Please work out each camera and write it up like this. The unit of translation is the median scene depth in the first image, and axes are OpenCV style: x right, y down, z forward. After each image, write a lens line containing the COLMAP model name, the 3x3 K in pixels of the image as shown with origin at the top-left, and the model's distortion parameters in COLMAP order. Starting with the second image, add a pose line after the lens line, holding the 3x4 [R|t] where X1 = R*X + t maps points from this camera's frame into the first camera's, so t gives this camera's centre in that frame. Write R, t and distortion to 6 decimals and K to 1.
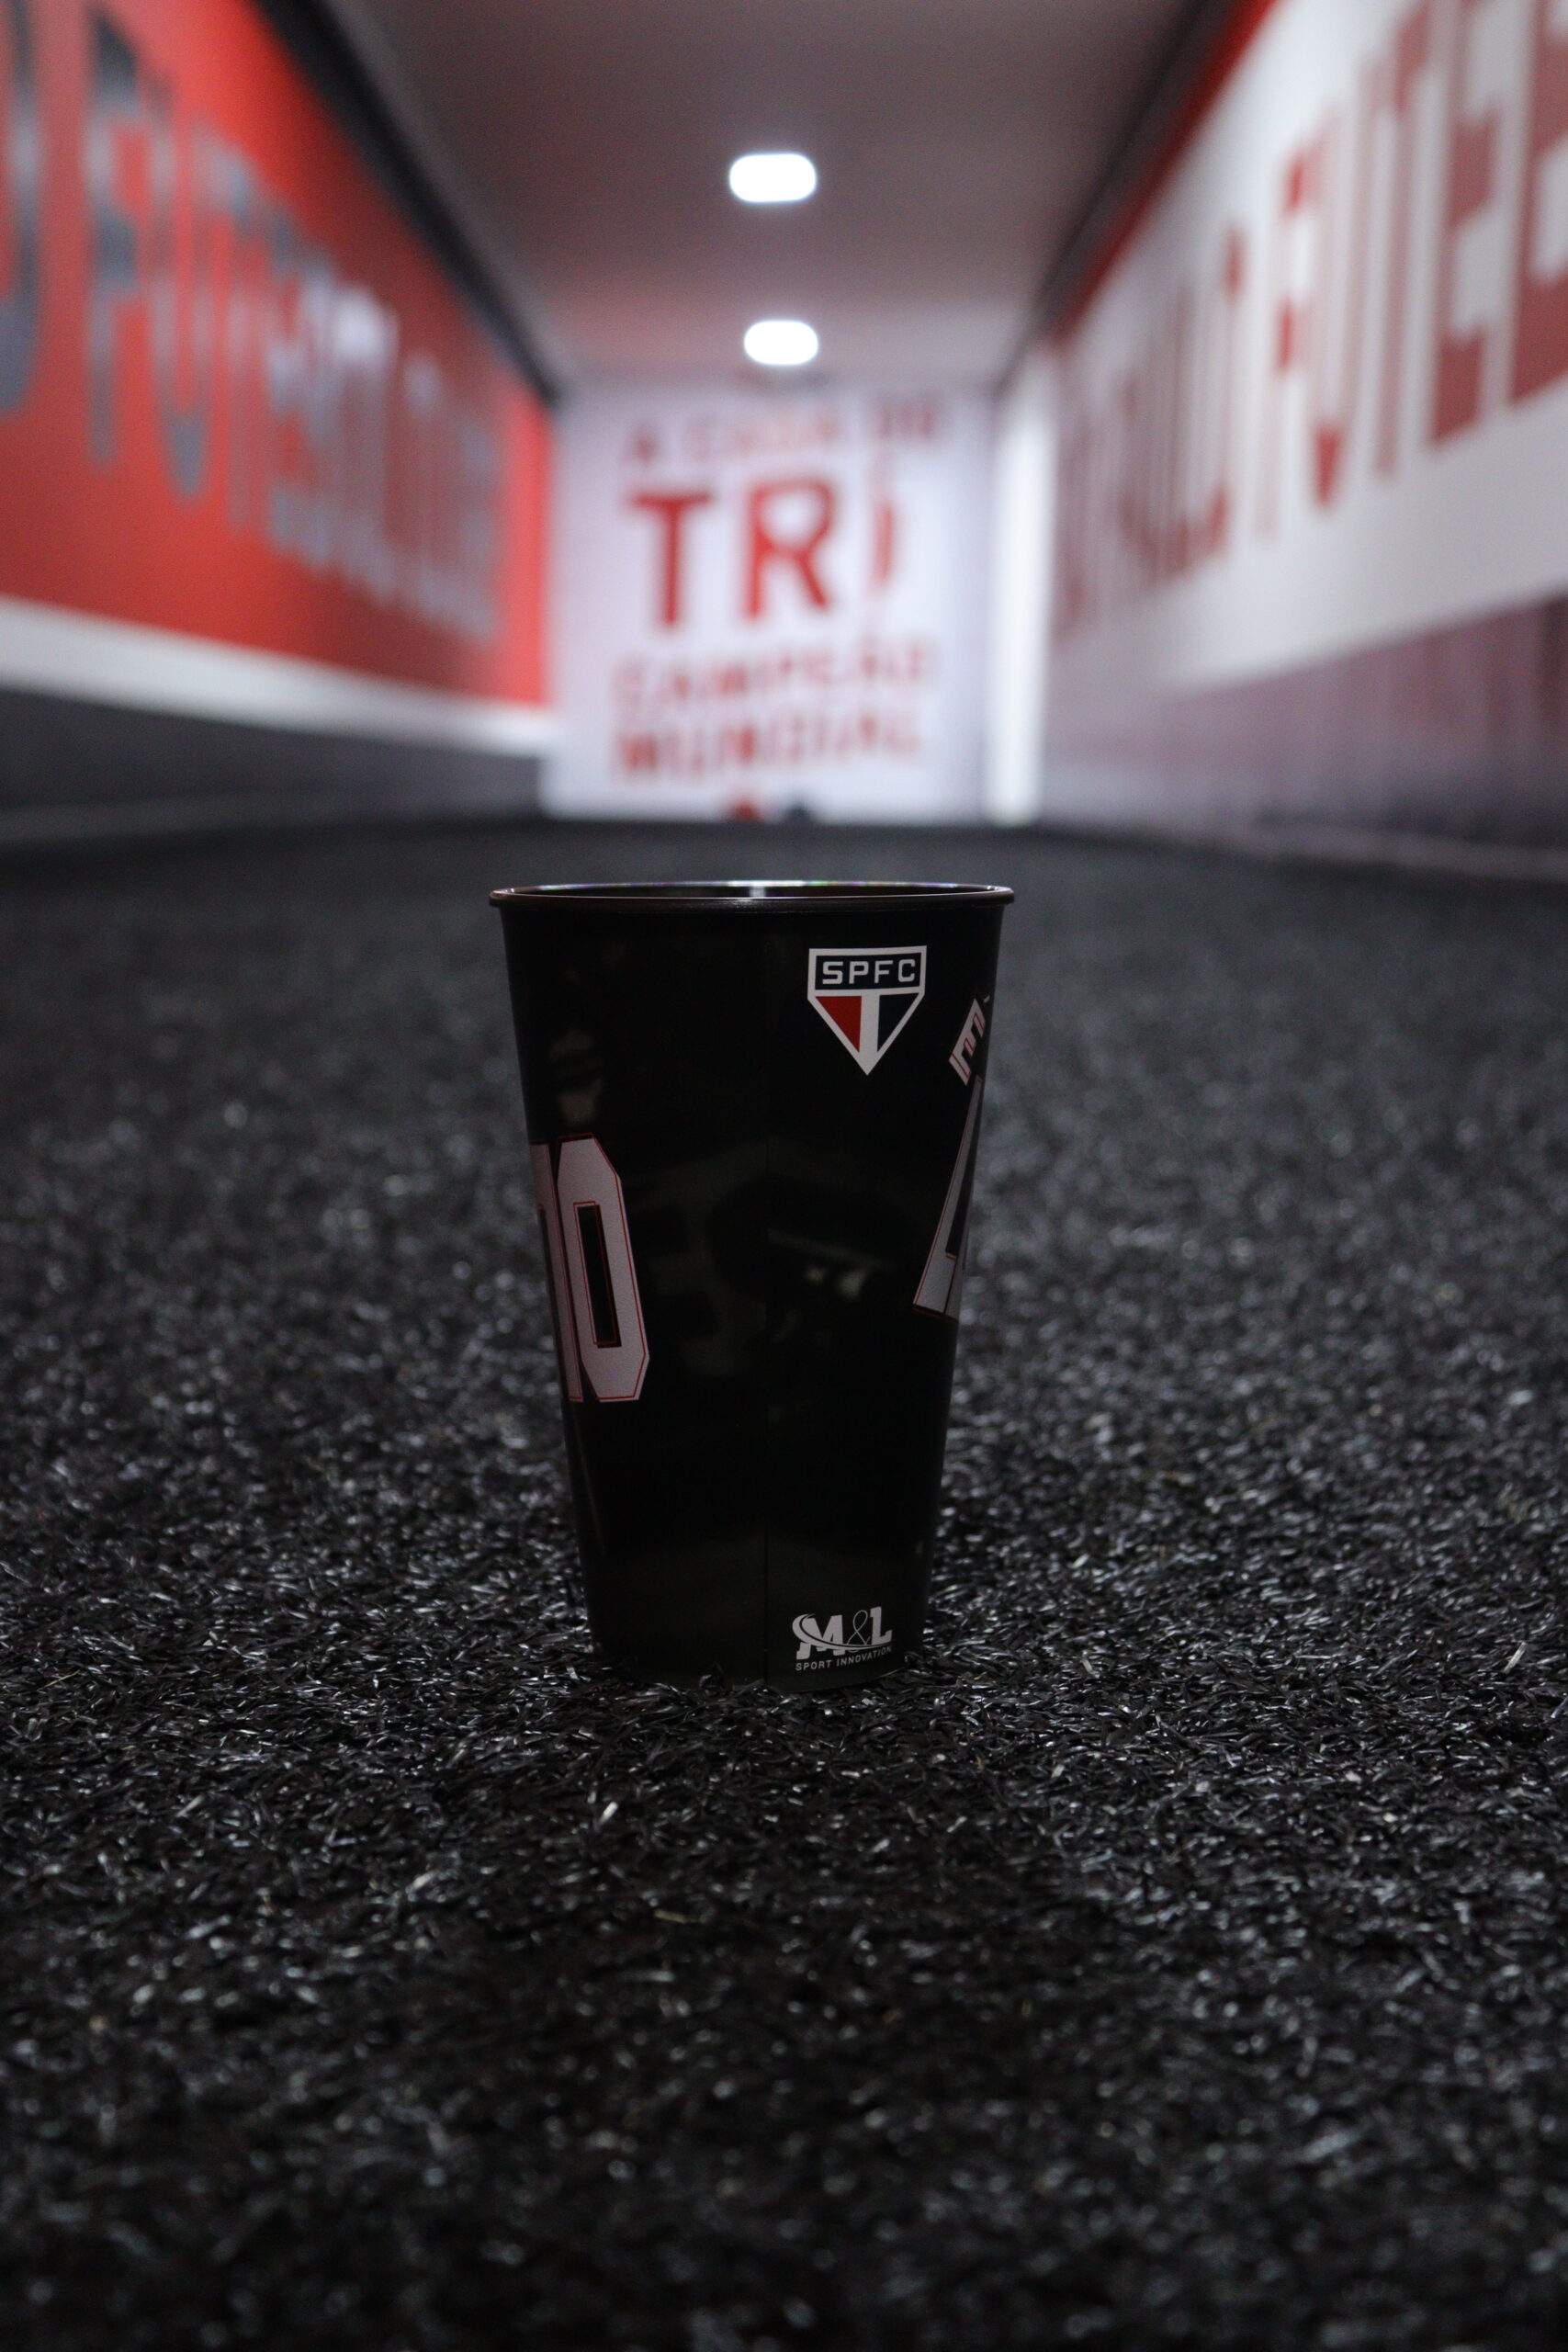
lens RADIAL K [[3156.4, 0, 801.6], [0, 3156.4, 1173.1], [0, 0, 1]] dist [-0.002693, -0.022590]
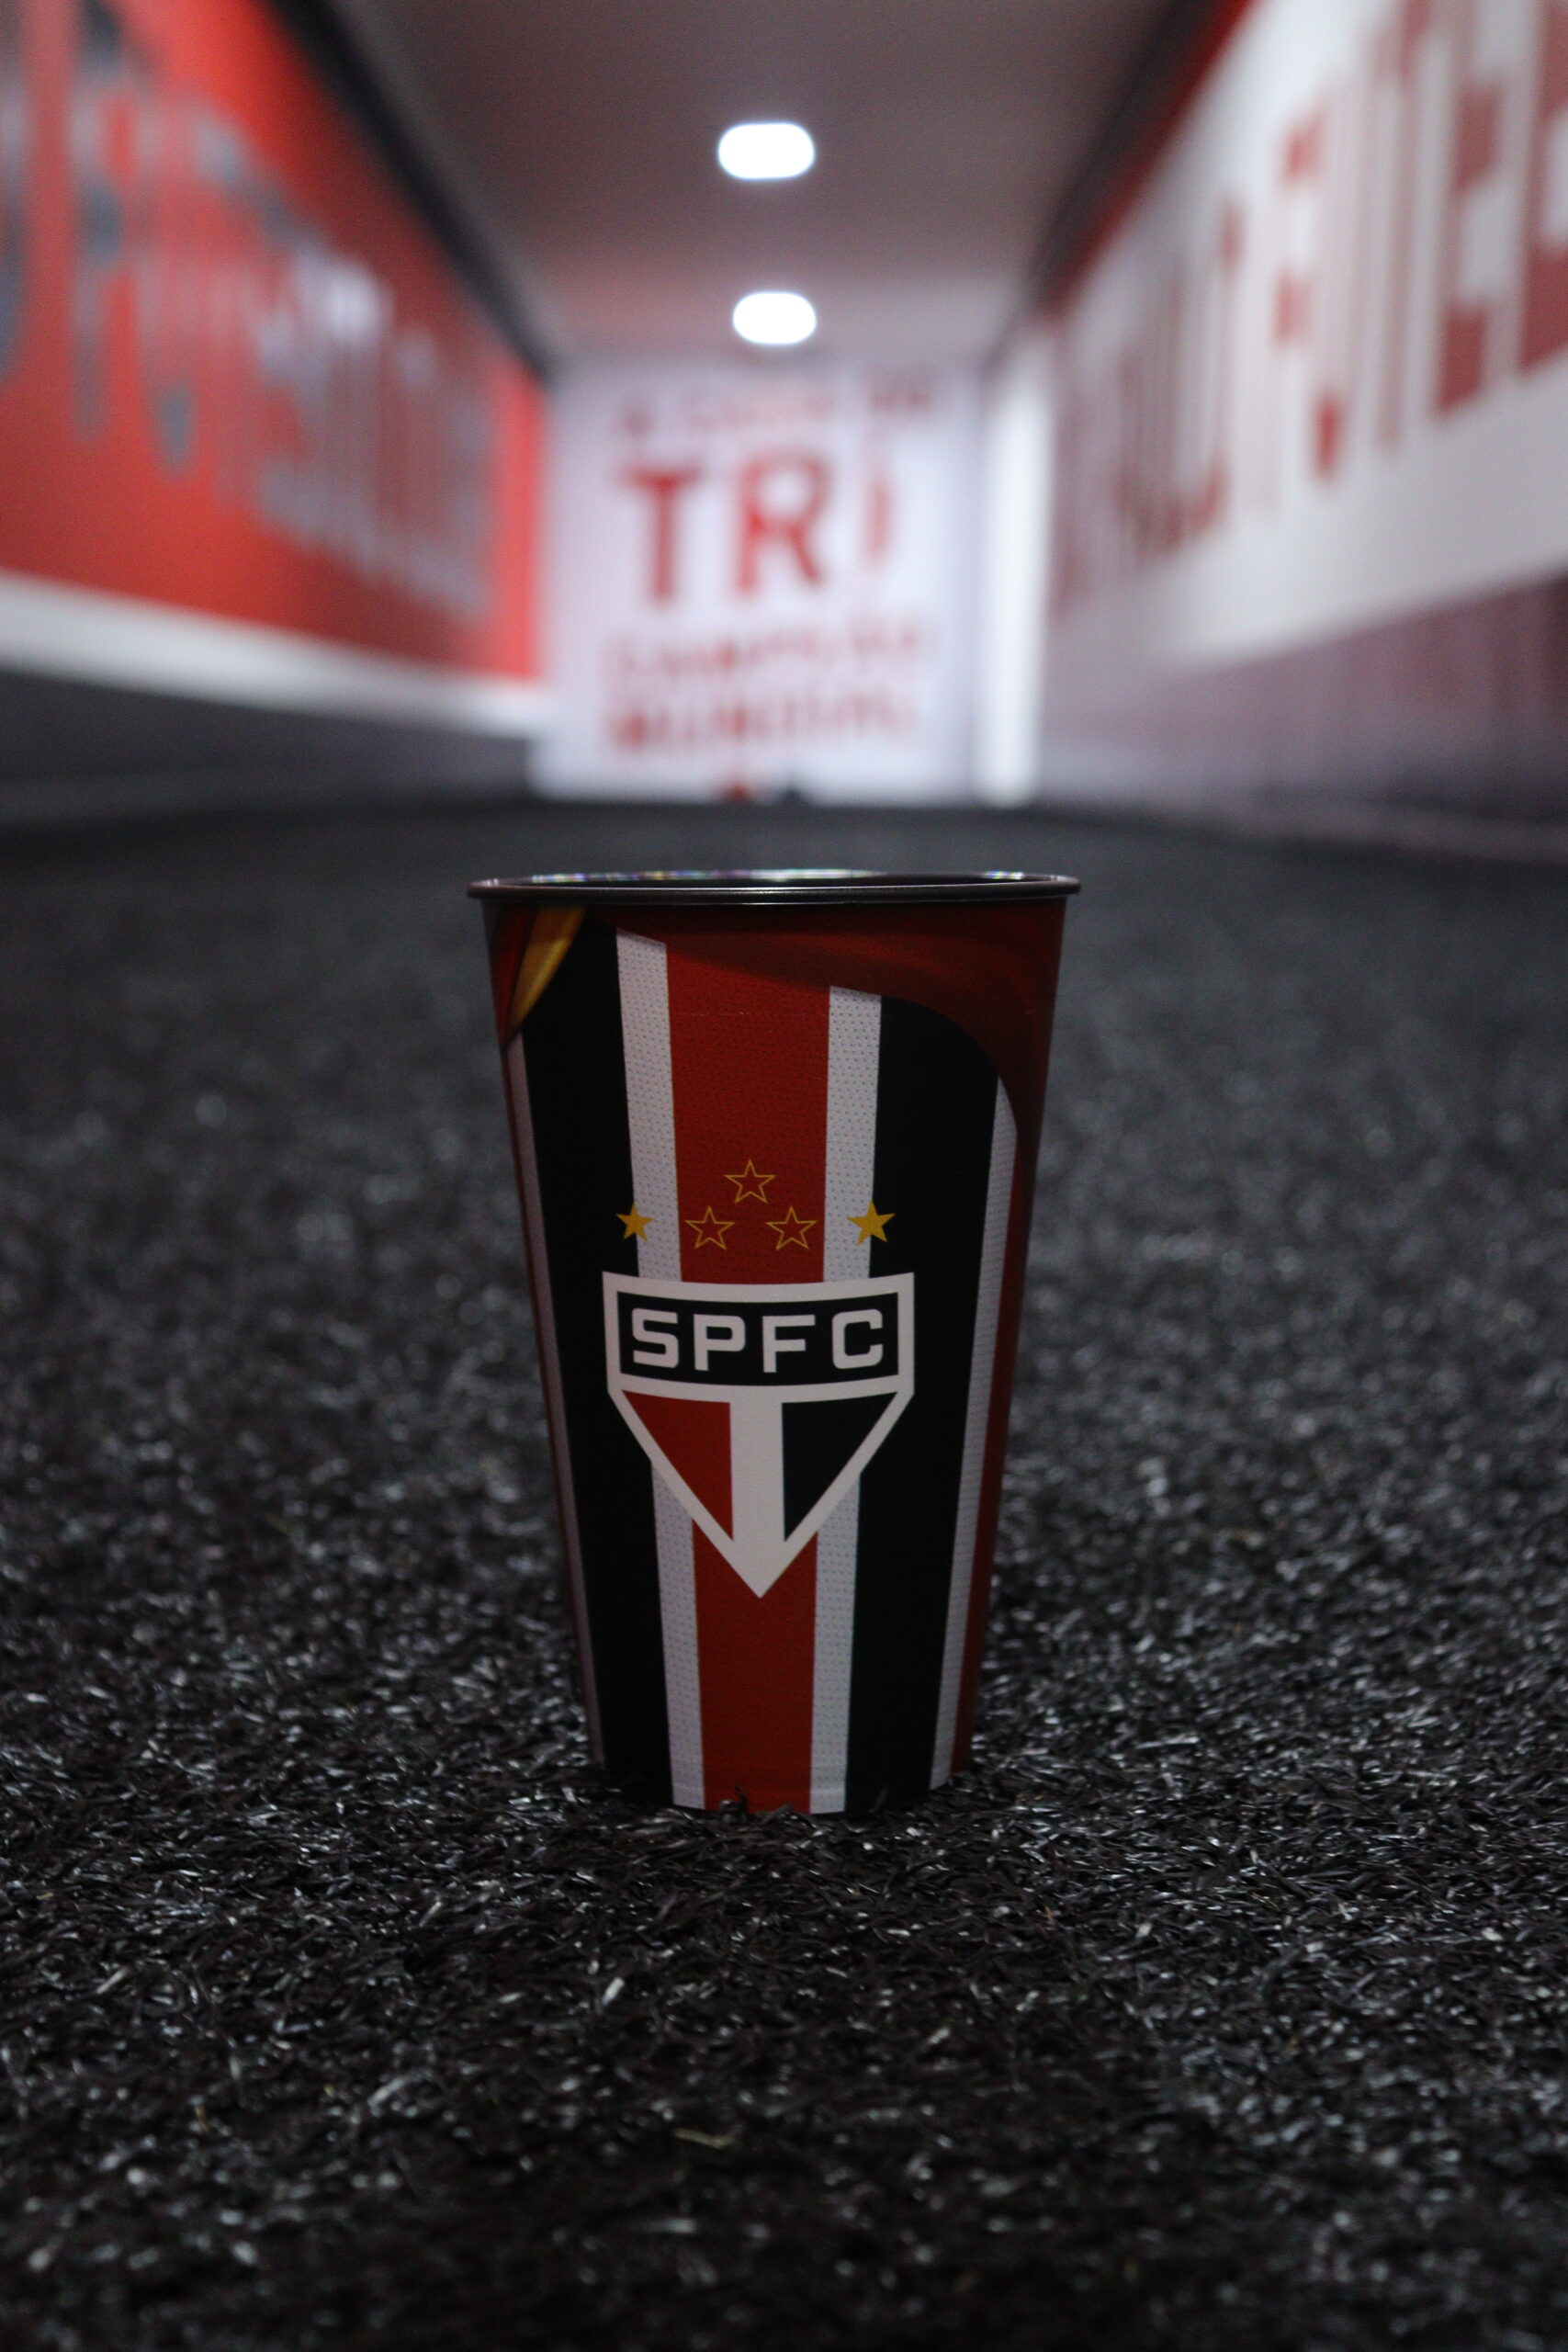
lens RADIAL K [[3117.9, 0, 781.7], [0, 3117.9, 1174.7], [0, 0, 1]] dist [-0.001337, -0.068897]
pose [[0.999995, 0.000997, -0.002872, -0.012221], [-0.000971, 0.999959, 0.009040, -0.017970], [0.002881, -0.009037, 0.999955, 0.150295]]
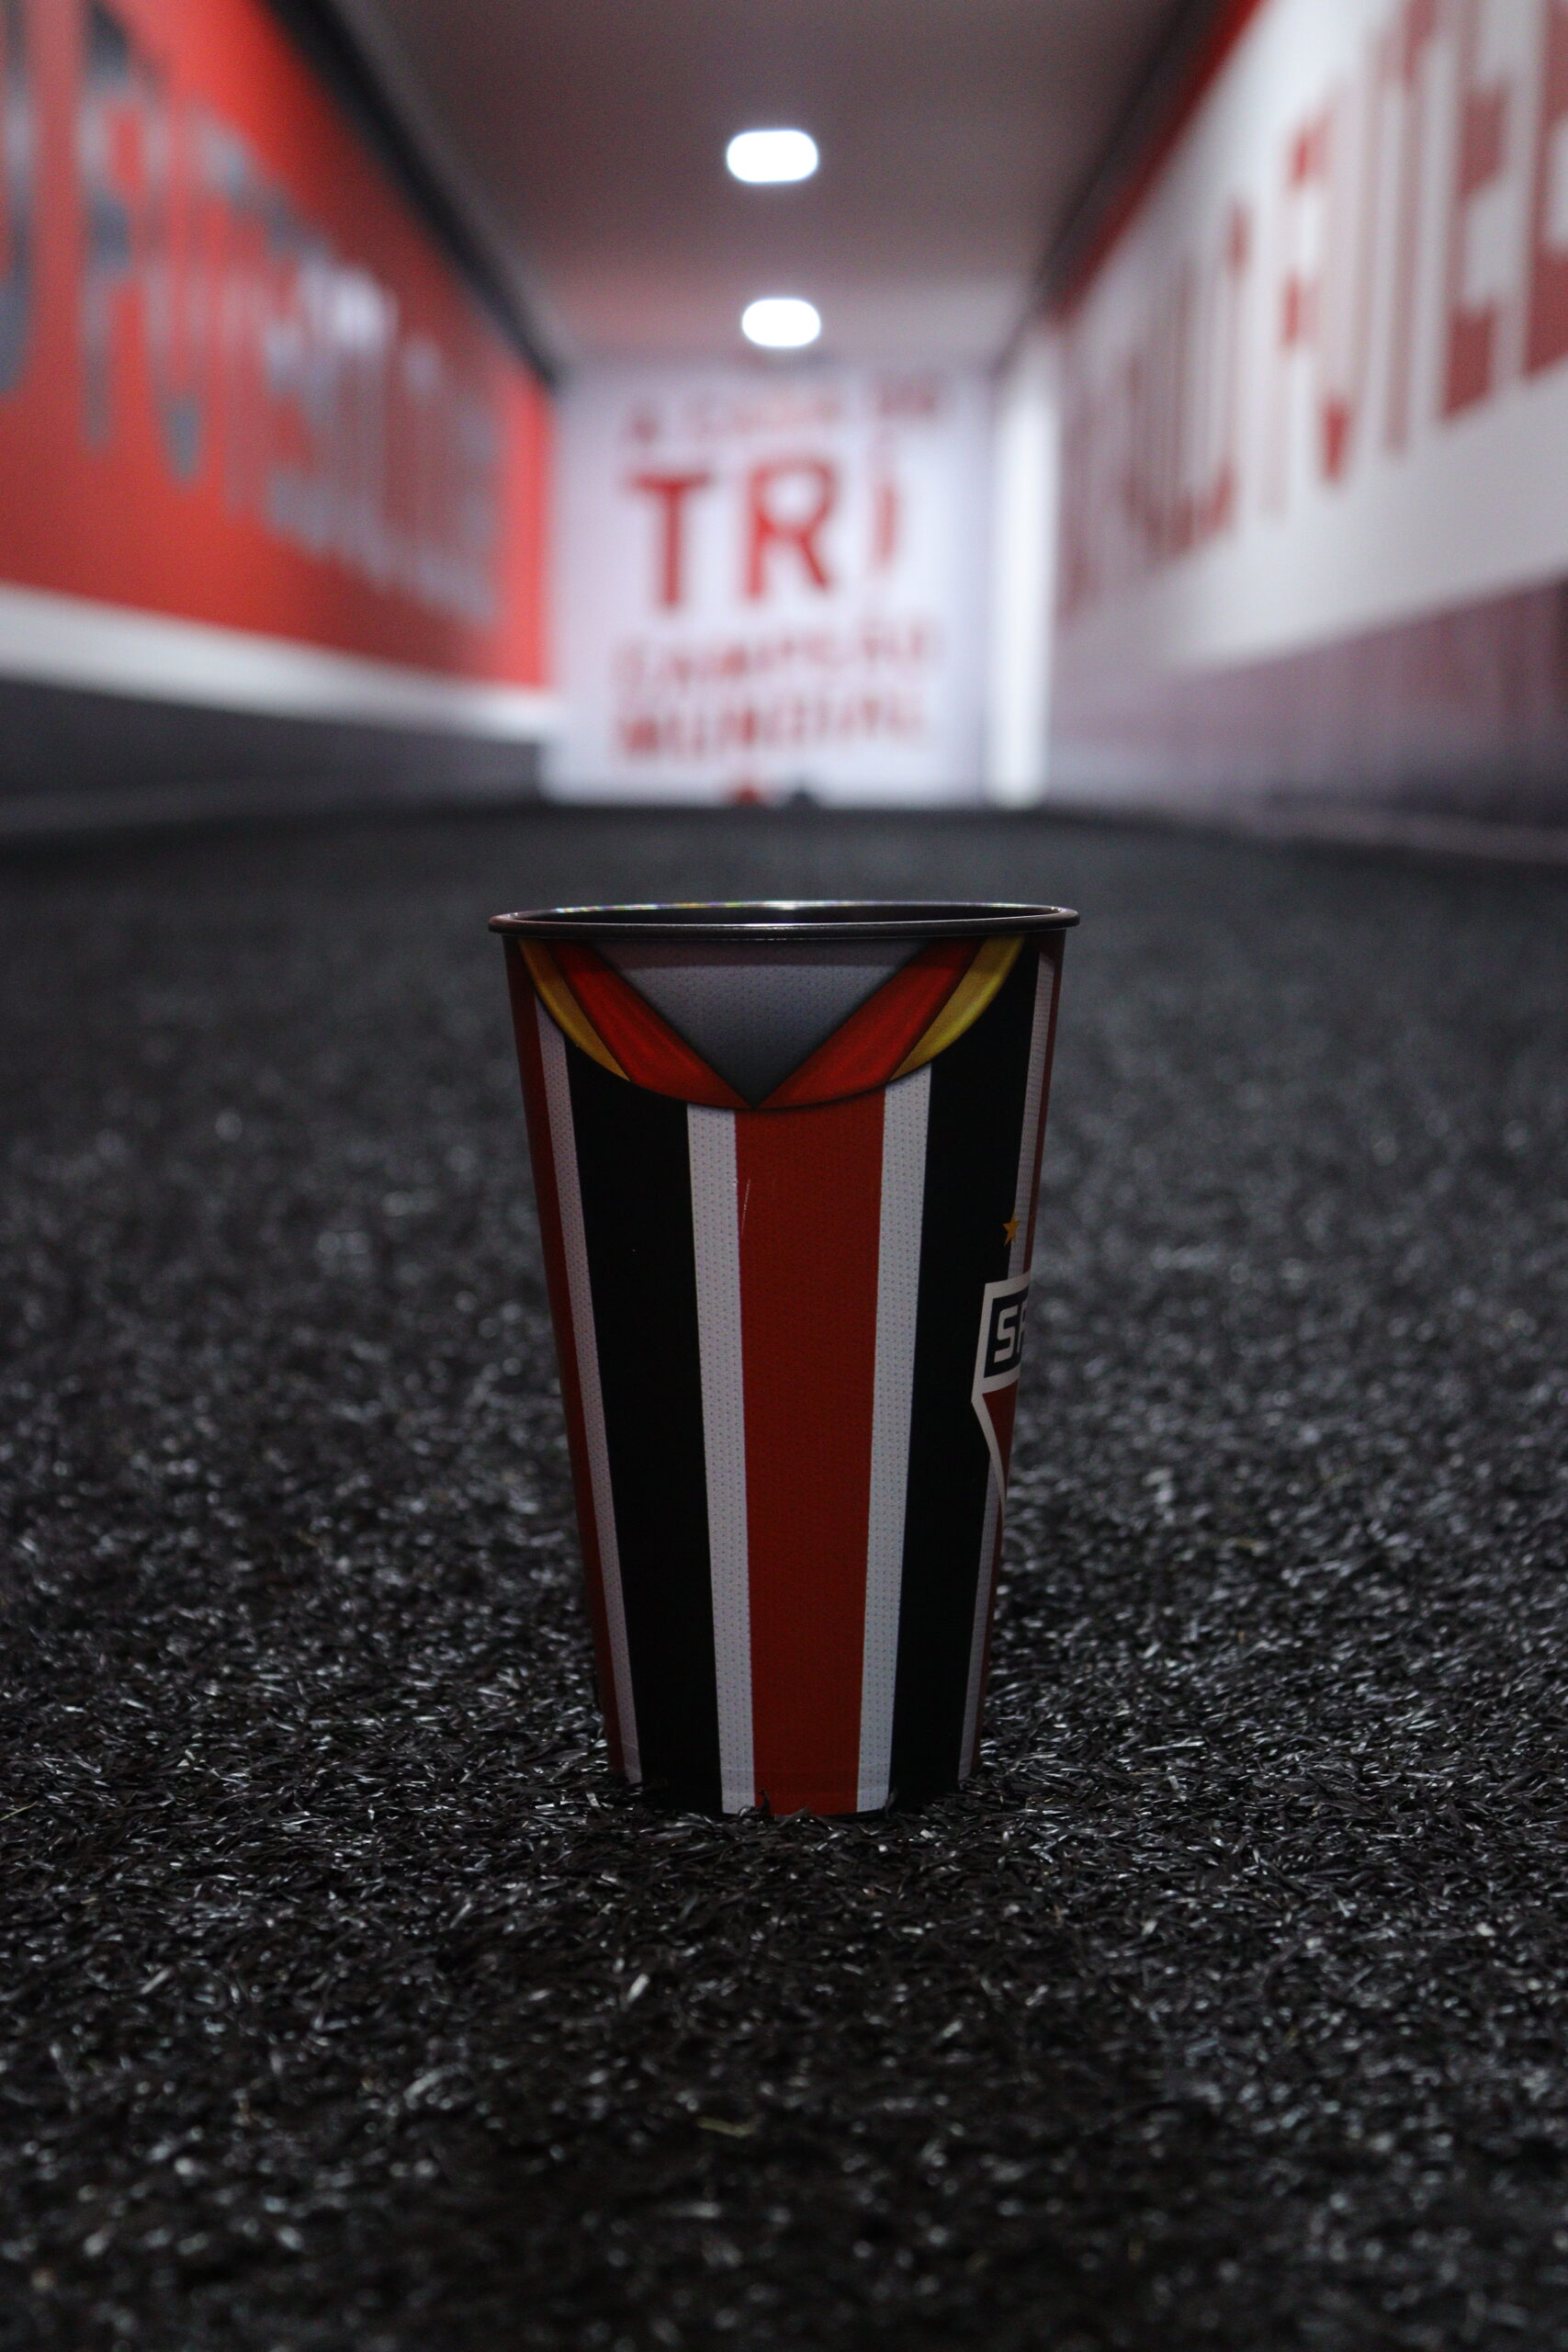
lens RADIAL K [[3133.3, 0, 787.4], [0, 3133.3, 1172.6], [0, 0, 1]] dist [-0.010236, -0.038101]
pose [[0.999976, -0.005036, -0.004838, -0.012560], [0.005070, 0.999962, 0.007128, -0.023702], [0.004801, -0.007152, 0.999963, 0.119057]]
